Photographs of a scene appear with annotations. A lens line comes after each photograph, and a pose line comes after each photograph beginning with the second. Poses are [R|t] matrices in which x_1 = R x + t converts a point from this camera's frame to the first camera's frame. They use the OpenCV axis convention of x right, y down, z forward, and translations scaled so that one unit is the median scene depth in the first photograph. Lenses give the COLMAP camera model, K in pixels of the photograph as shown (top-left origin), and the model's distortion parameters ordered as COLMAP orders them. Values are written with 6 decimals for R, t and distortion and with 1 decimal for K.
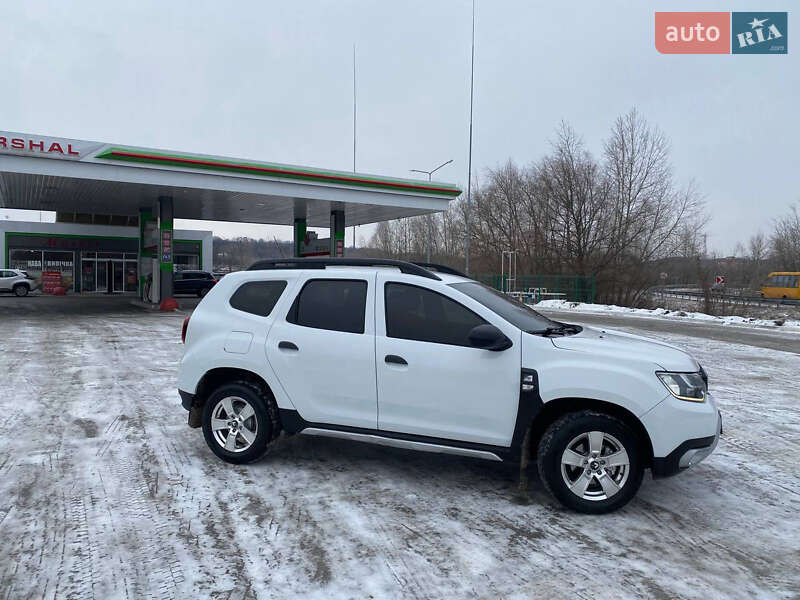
lens RADIAL K [[605.4, 0, 406.4], [0, 605.4, 290.6], [0, 0, 1]] dist [0.027767, -0.025070]
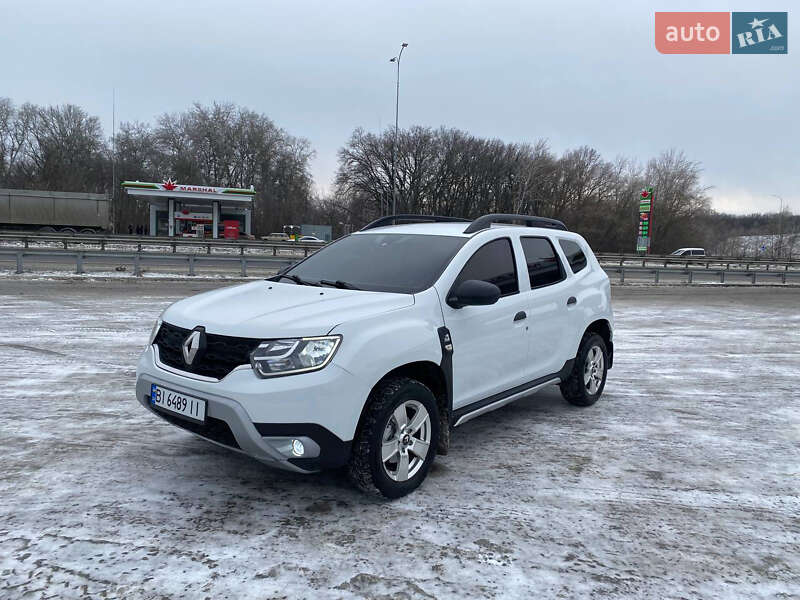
lens RADIAL K [[612.1, 0, 404.9], [0, 612.1, 292.8], [0, 0, 1]] dist [0.041319, -0.051039]
pose [[-0.315698, 0.057337, -0.947126, 1.184750], [-0.055351, 0.995360, 0.078706, 0.002752], [0.947244, 0.077272, -0.311060, 1.570042]]
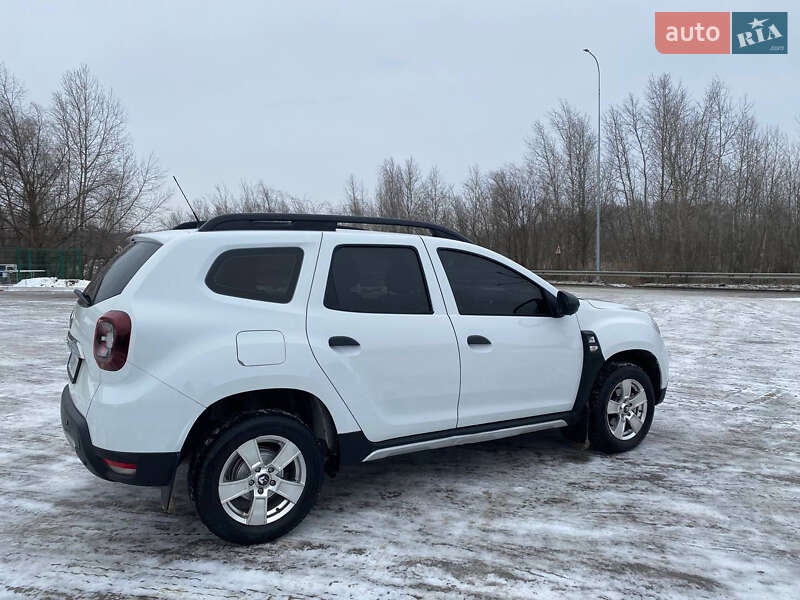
lens RADIAL K [[604.6, 0, 409.9], [0, 604.6, 297.0], [0, 0, 1]] dist [0.016932, -0.010552]
pose [[0.614951, -0.066513, 0.785755, -0.769889], [0.025077, 0.997582, 0.064818, -0.002559], [-0.788167, -0.020155, 0.615132, 0.588940]]
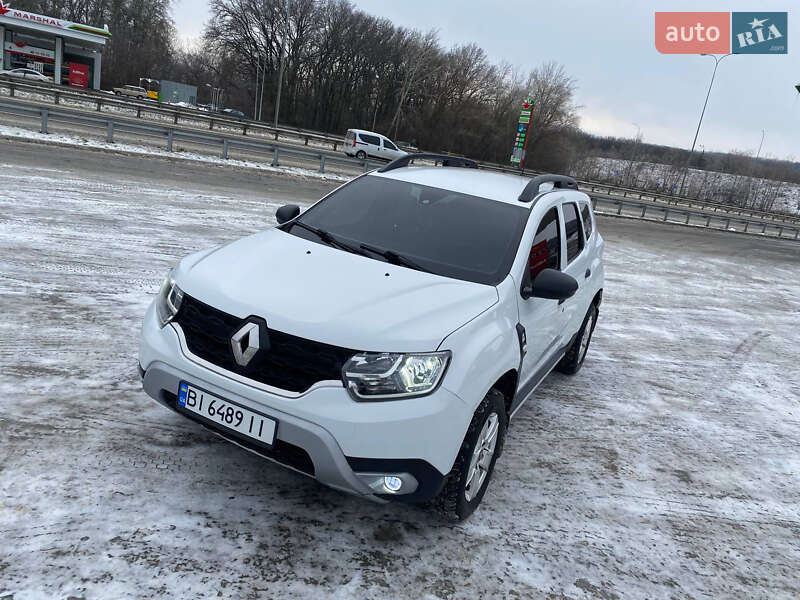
lens RADIAL K [[614.4, 0, 408.5], [0, 614.4, 296.1], [0, 0, 1]] dist [0.021191, -0.015556]
pose [[-0.104664, 0.218334, -0.970245, 1.092049], [-0.191632, 0.952893, 0.235101, -0.070677], [0.975870, 0.210537, -0.057894, 1.251129]]
